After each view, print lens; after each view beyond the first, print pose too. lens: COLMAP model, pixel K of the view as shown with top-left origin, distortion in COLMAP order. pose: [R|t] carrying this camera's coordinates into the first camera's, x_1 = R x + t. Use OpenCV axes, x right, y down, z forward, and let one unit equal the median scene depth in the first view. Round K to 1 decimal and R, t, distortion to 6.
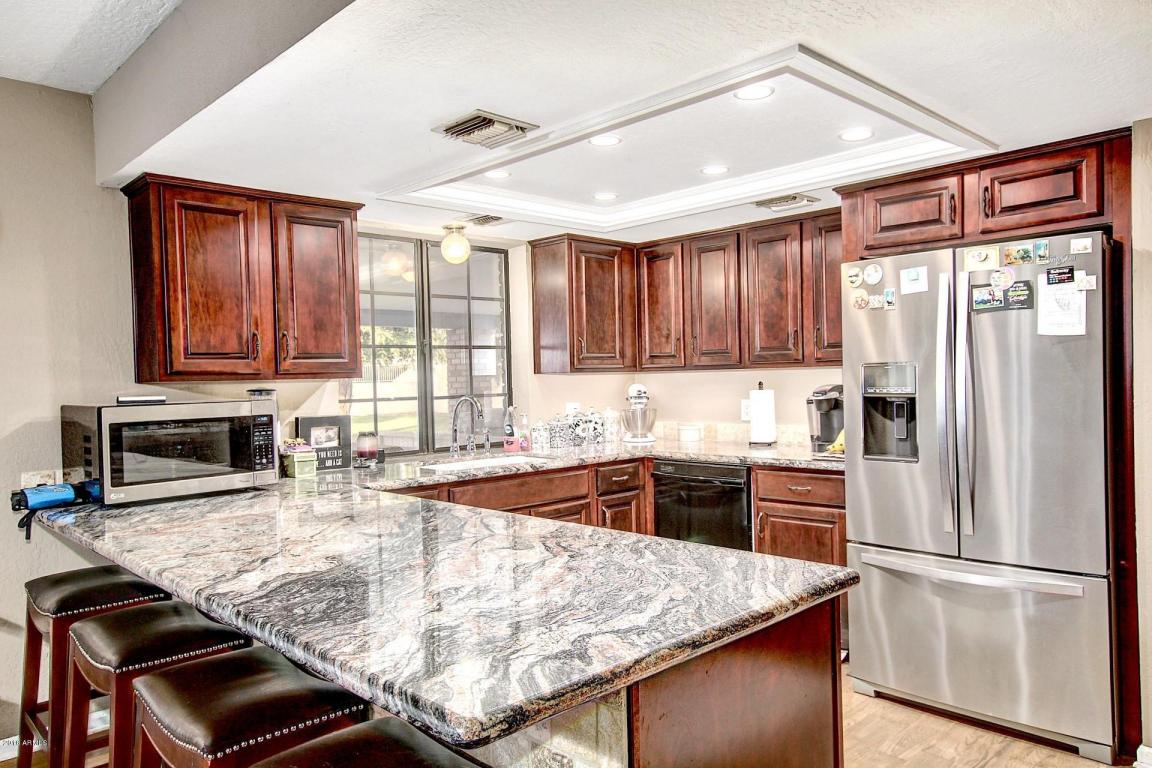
lens RADIAL K [[801.9, 0, 581.1], [0, 801.9, 384.3], [0, 0, 1]] dist [0.009123, 0.001890]
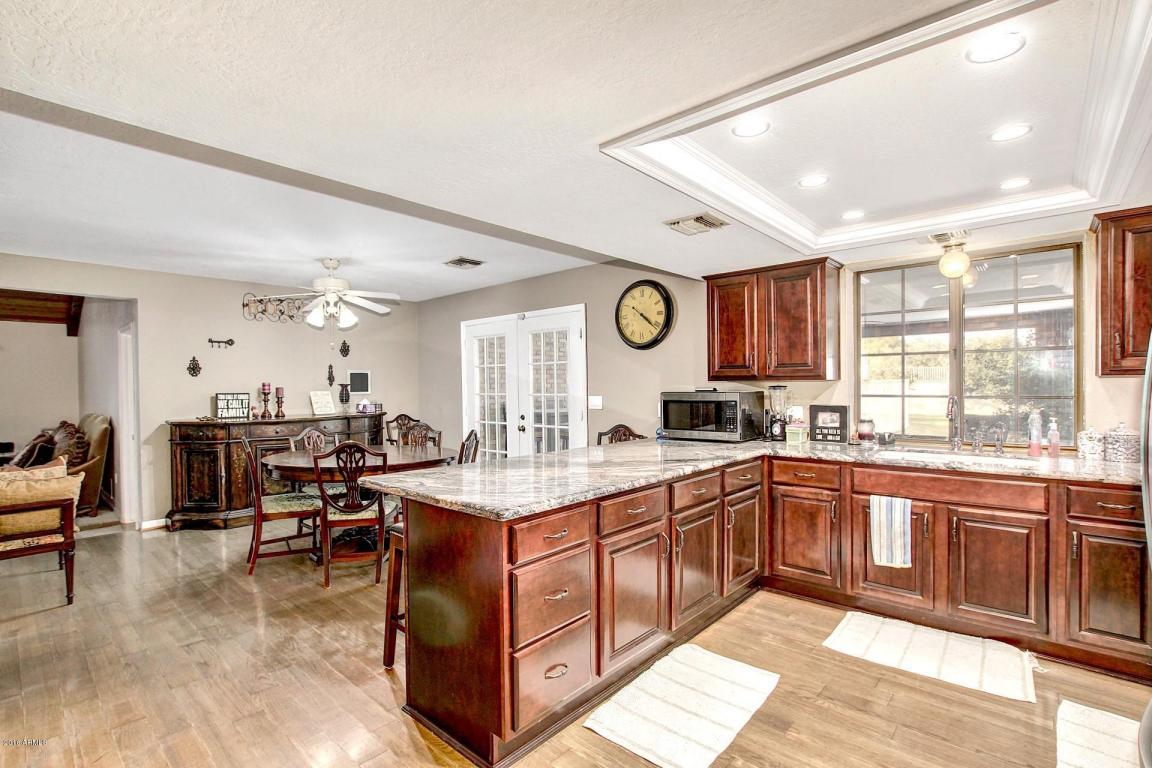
lens RADIAL K [[538.8, 0, 571.7], [0, 538.8, 391.6], [0, 0, 1]] dist [-0.019512, -0.002086]
pose [[0.071492, 0.039324, -0.996666, 0.712597], [0.000083, 0.999222, 0.039431, -0.026923], [0.997441, -0.002901, 0.071433, 0.537090]]
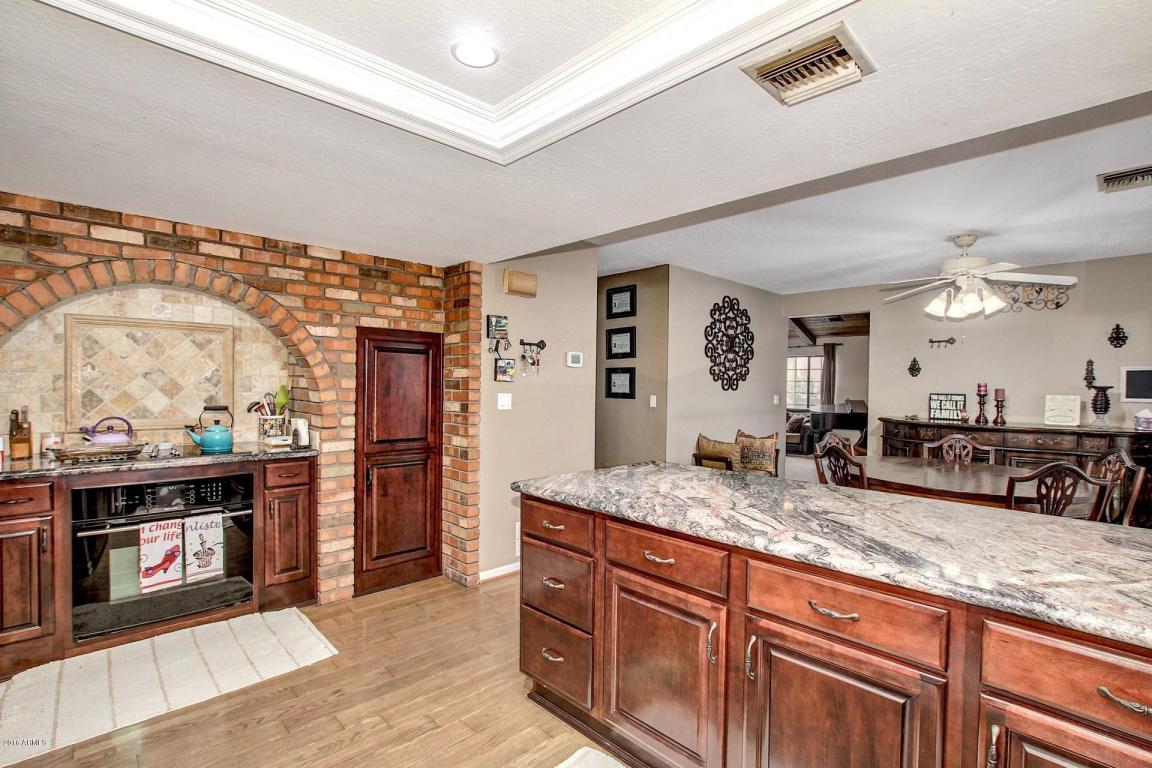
lens RADIAL K [[538.8, 0, 575.4], [0, 538.8, 391.7], [0, 0, 1]] dist [-0.019512, -0.002086]
pose [[-0.999879, 0.014117, 0.006526, 0.085761], [0.014262, 0.999639, 0.022773, -0.015505], [-0.006202, 0.022864, -0.999719, 1.193823]]
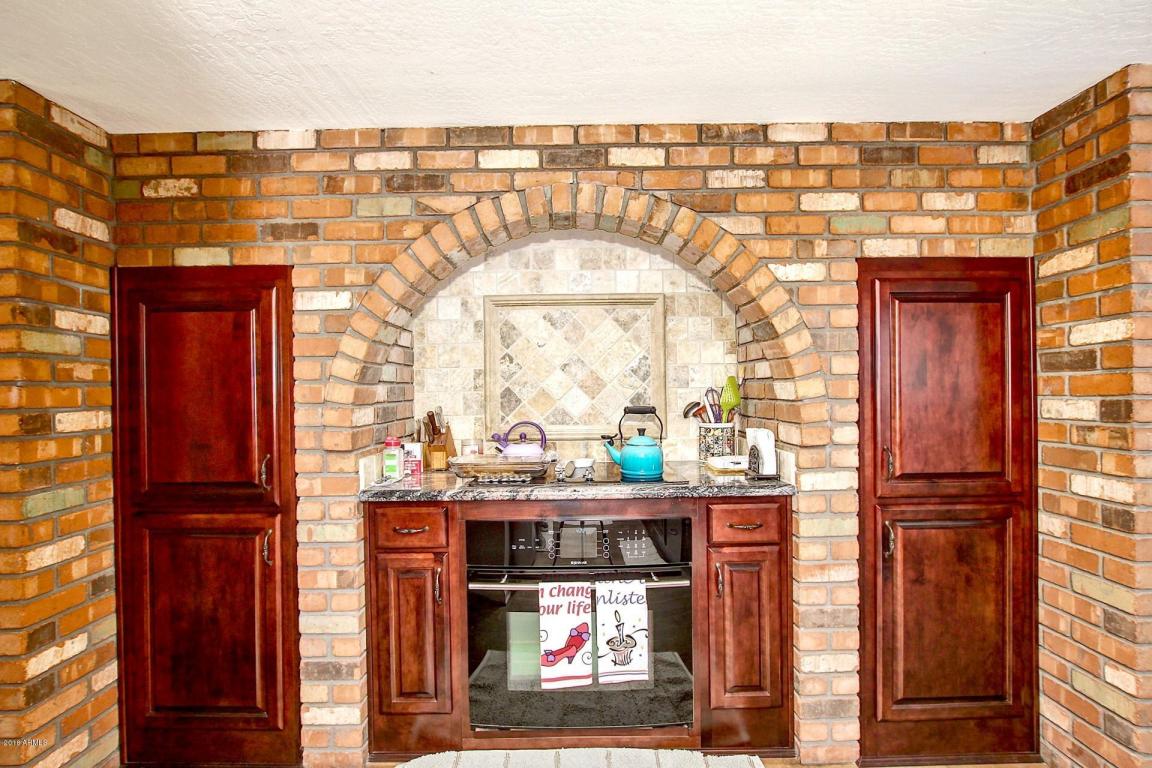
lens RADIAL K [[538.8, 0, 576.1], [0, 538.8, 393.9], [0, 0, 1]] dist [-0.019512, -0.002086]
pose [[-0.717684, 0.036825, 0.695395, 0.339653], [0.038727, 0.999166, -0.012943, 0.011624], [-0.695291, 0.017642, -0.718511, 0.764403]]
